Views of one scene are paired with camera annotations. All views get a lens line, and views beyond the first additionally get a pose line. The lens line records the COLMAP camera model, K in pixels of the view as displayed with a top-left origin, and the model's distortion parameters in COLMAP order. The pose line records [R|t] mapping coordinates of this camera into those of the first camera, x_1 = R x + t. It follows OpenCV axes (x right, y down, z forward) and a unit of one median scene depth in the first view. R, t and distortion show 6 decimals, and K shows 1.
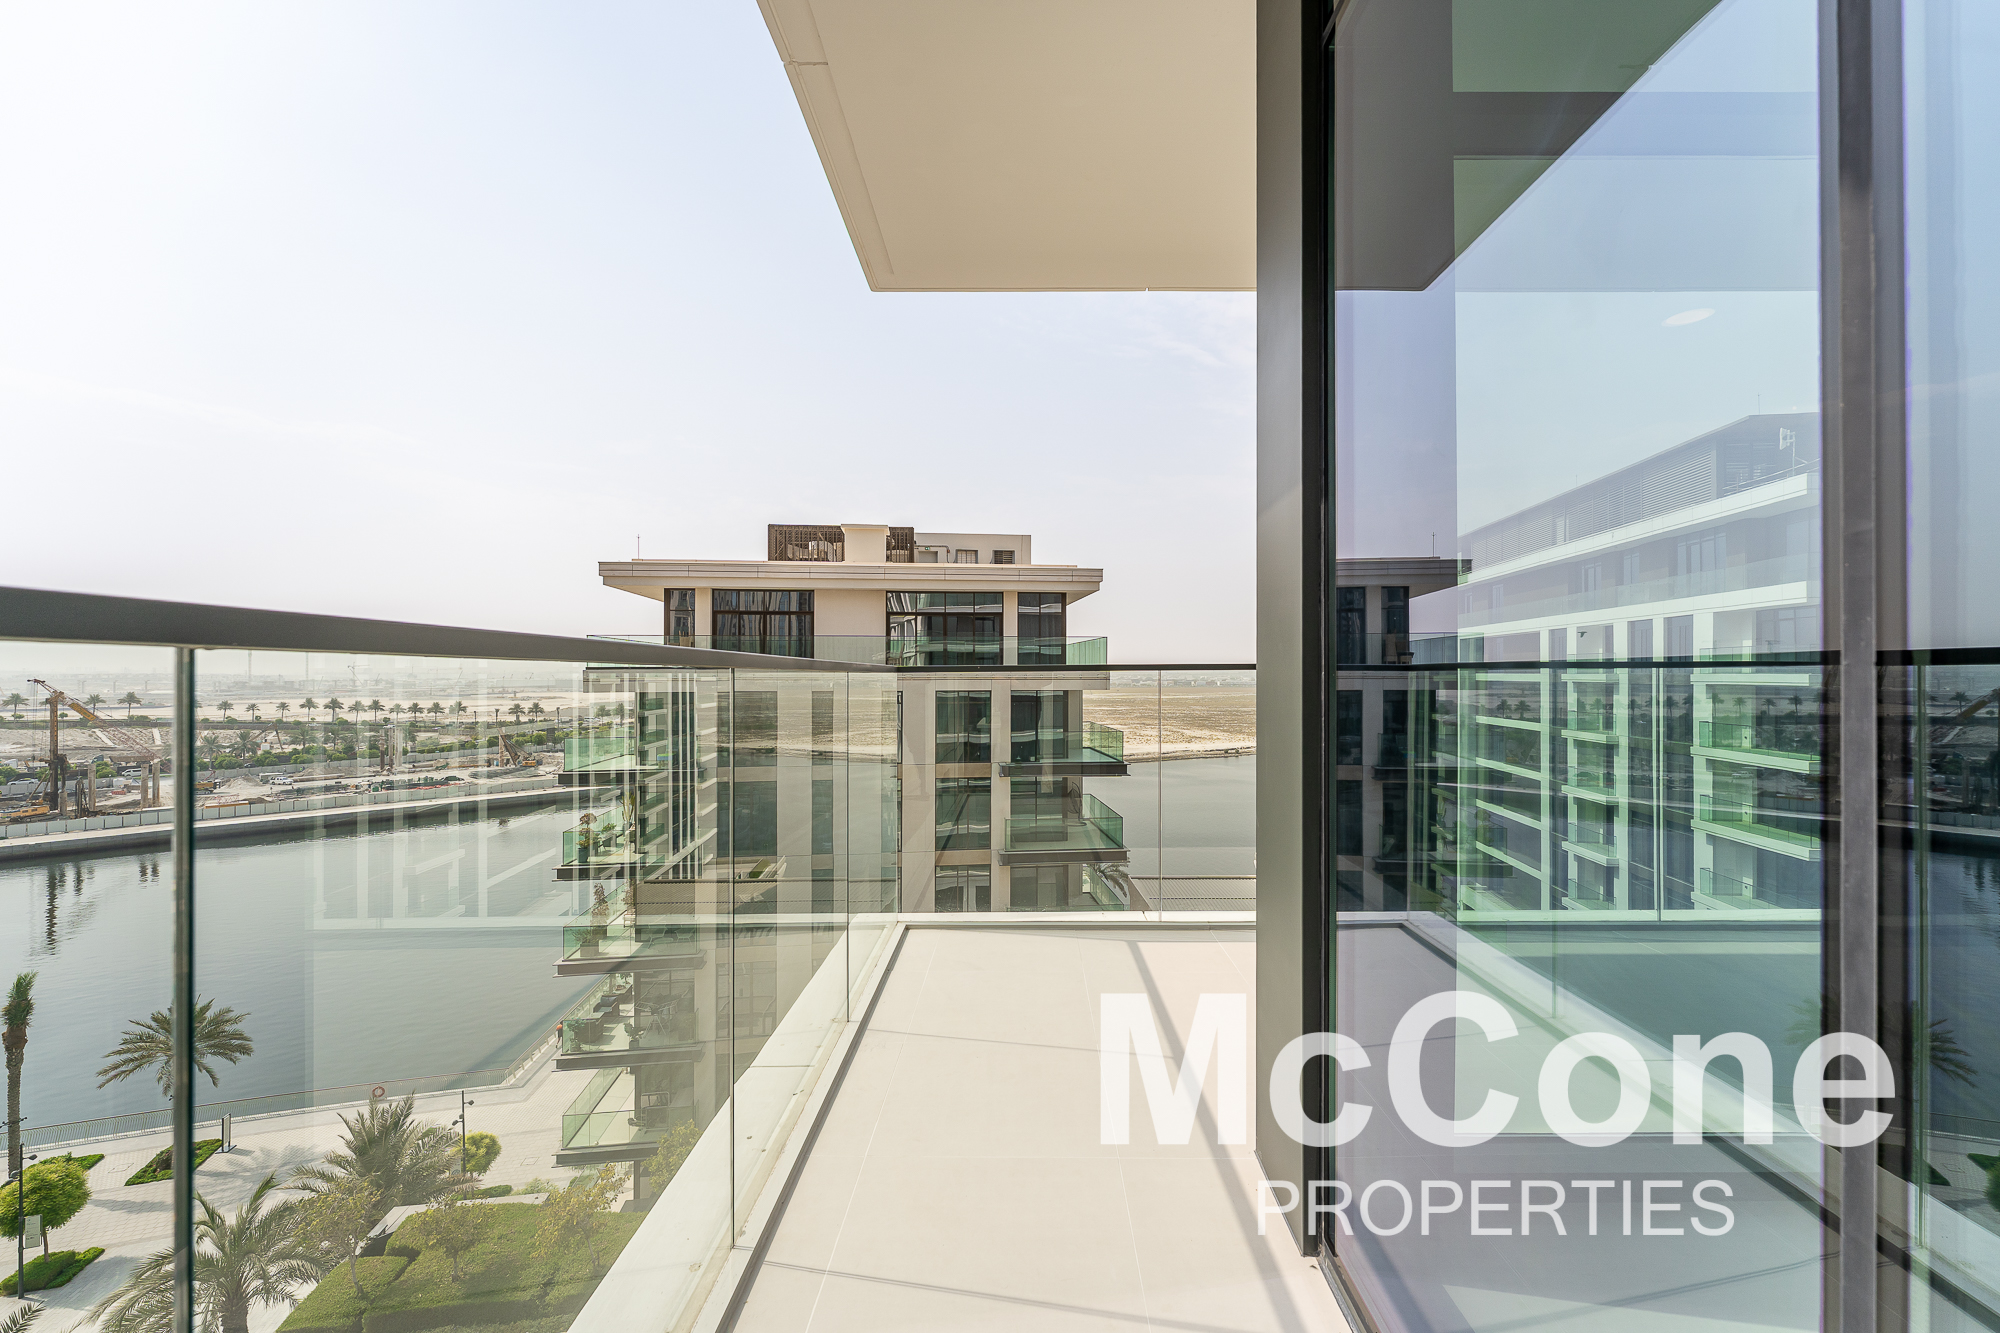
lens RADIAL K [[816.3, 0, 1000.0], [0, 816.3, 666.5], [0, 0, 1]] dist [-0.001789, -0.000107]
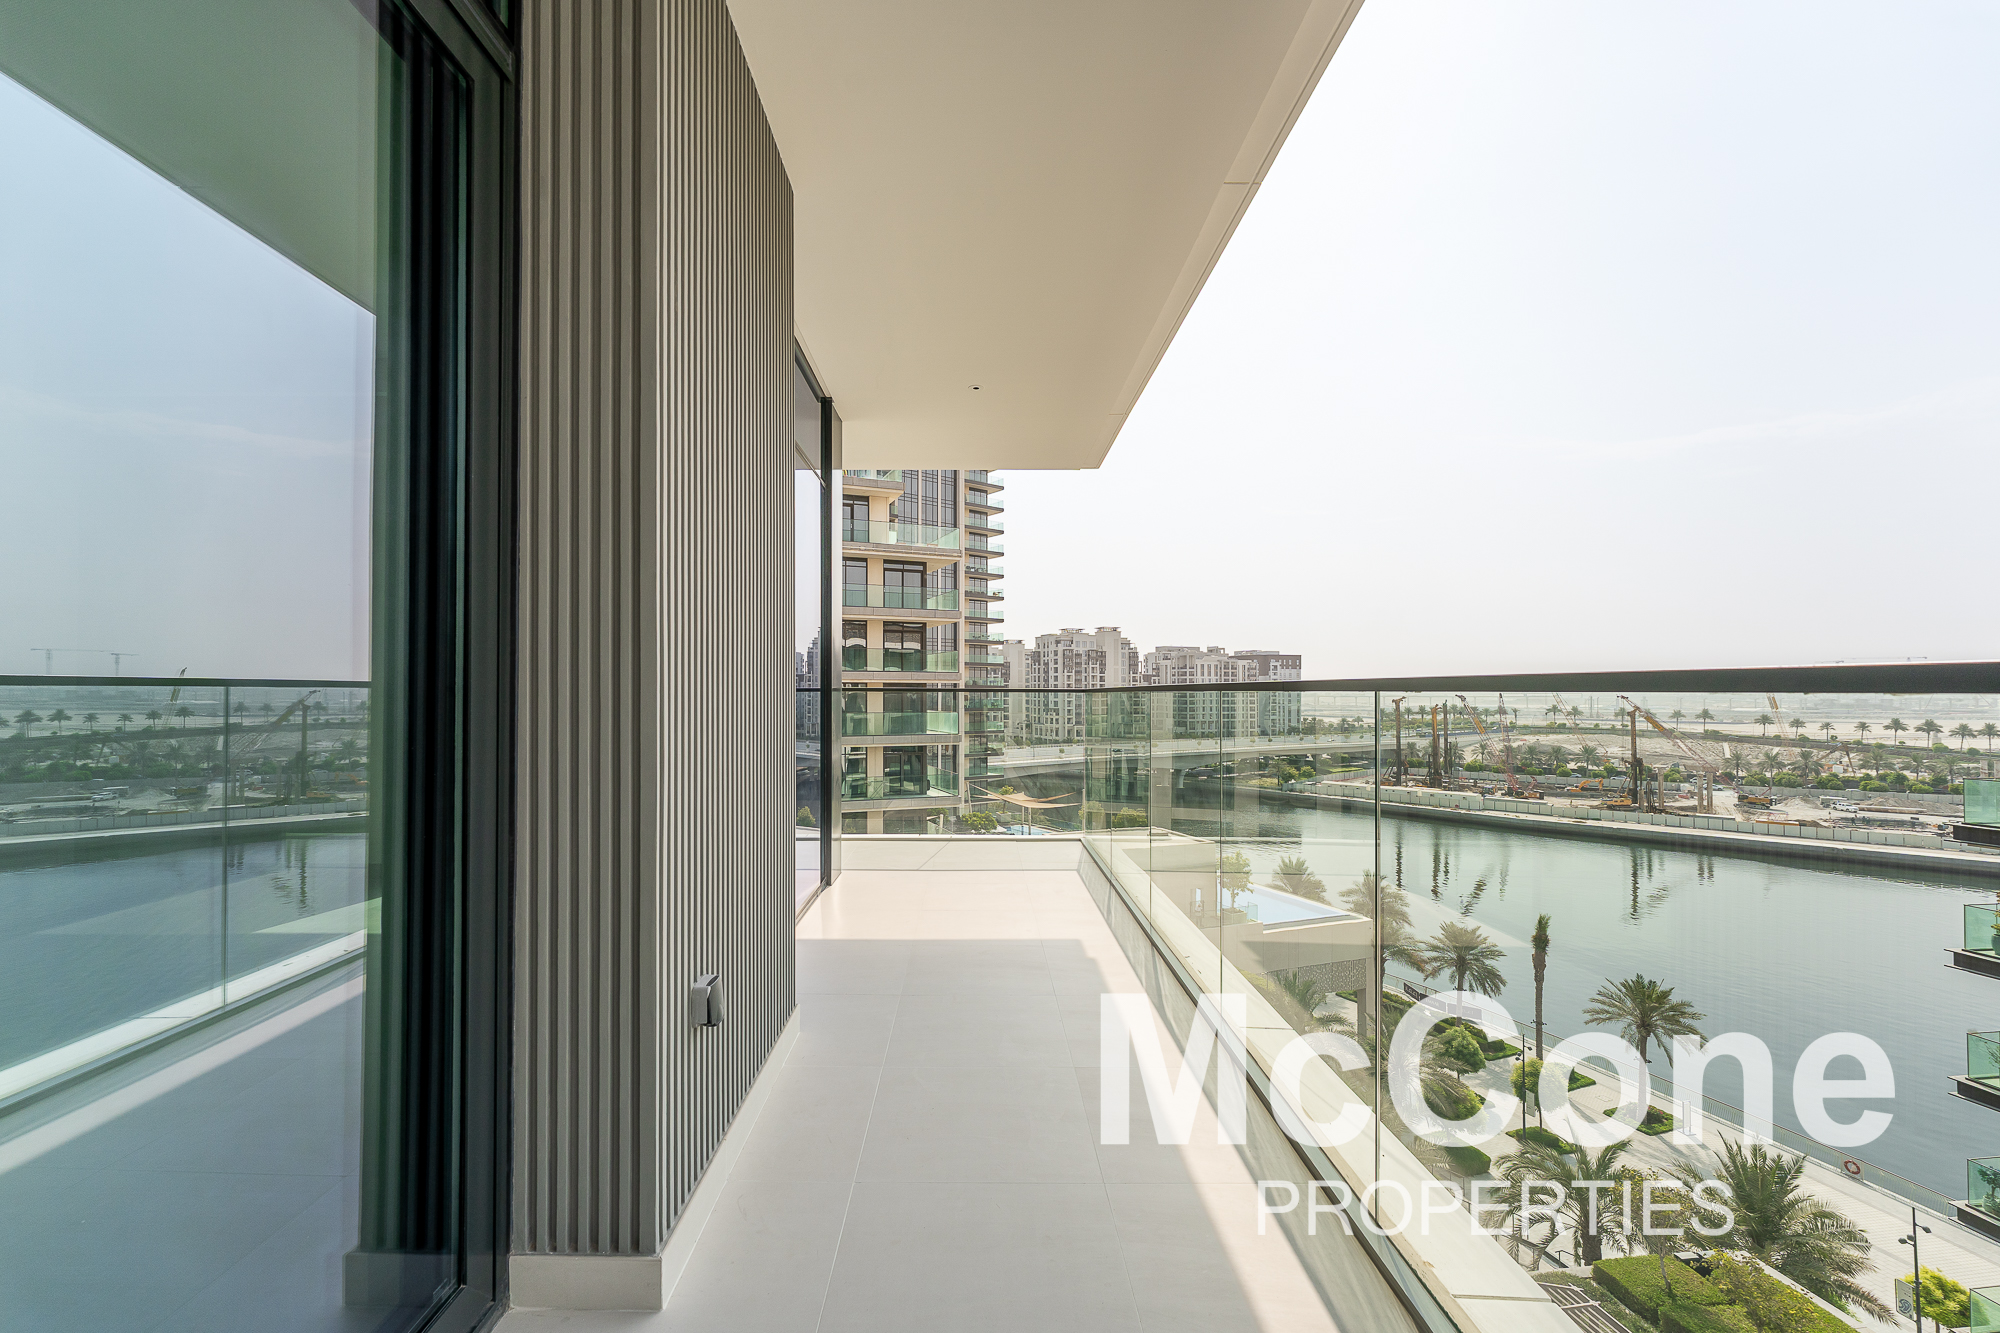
lens RADIAL K [[808.5, 0, 967.8], [0, 808.5, 690.5], [0, 0, 1]] dist [-0.001784, -0.000199]
pose [[-0.006158, 0.000085, -0.999981, 0.138996], [0.008907, 0.999960, 0.000031, -0.000079], [0.999941, -0.008907, -0.006158, 0.069700]]
